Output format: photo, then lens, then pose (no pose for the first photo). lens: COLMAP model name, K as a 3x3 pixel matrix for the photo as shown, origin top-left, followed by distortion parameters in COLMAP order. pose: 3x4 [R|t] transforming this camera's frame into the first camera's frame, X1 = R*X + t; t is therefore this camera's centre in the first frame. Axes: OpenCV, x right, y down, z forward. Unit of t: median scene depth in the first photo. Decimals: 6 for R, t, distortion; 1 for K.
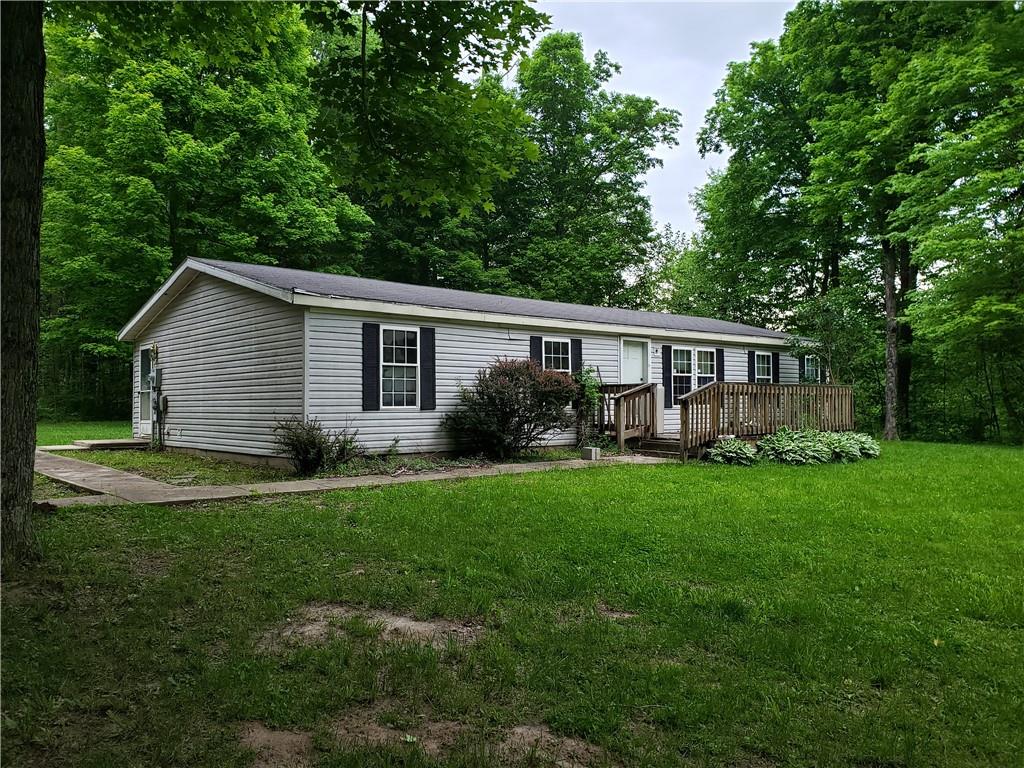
lens RADIAL K [[788.0, 0, 509.7], [0, 788.0, 390.5], [0, 0, 1]] dist [0.036426, -0.008753]
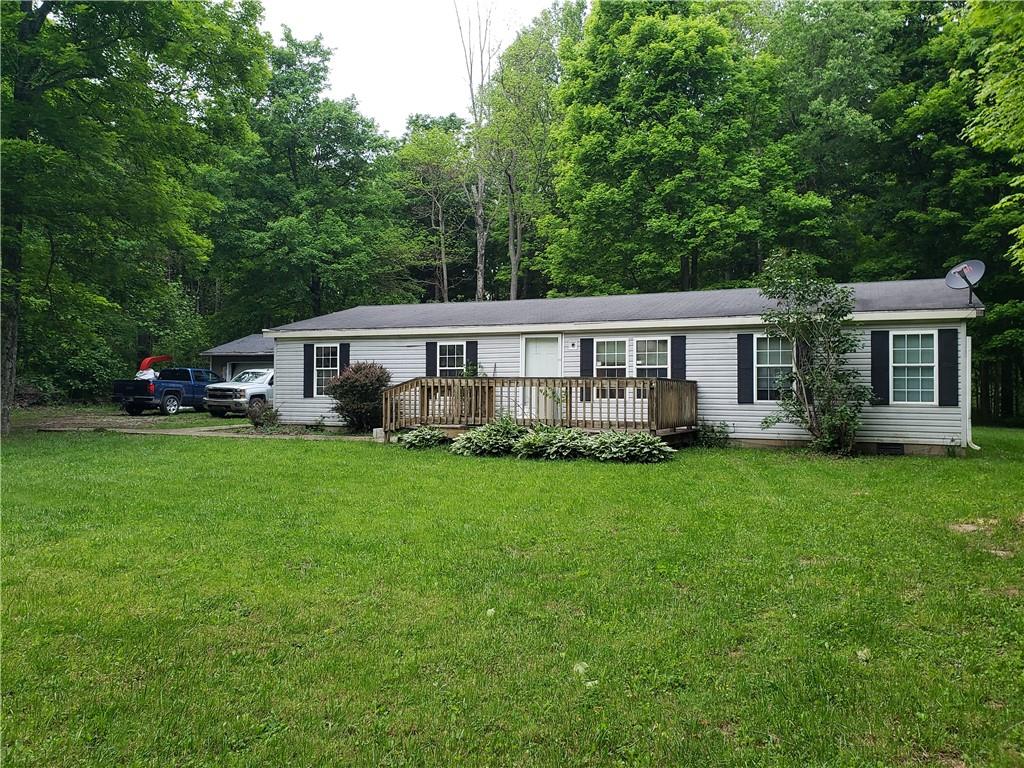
lens RADIAL K [[788.0, 0, 512.5], [0, 788.0, 387.5], [0, 0, 1]] dist [0.036426, -0.008753]
pose [[0.451110, -0.016060, -0.892324, 1.129163], [-0.002811, 0.999808, -0.019416, 0.026986], [0.892464, 0.011267, 0.450978, 0.494934]]
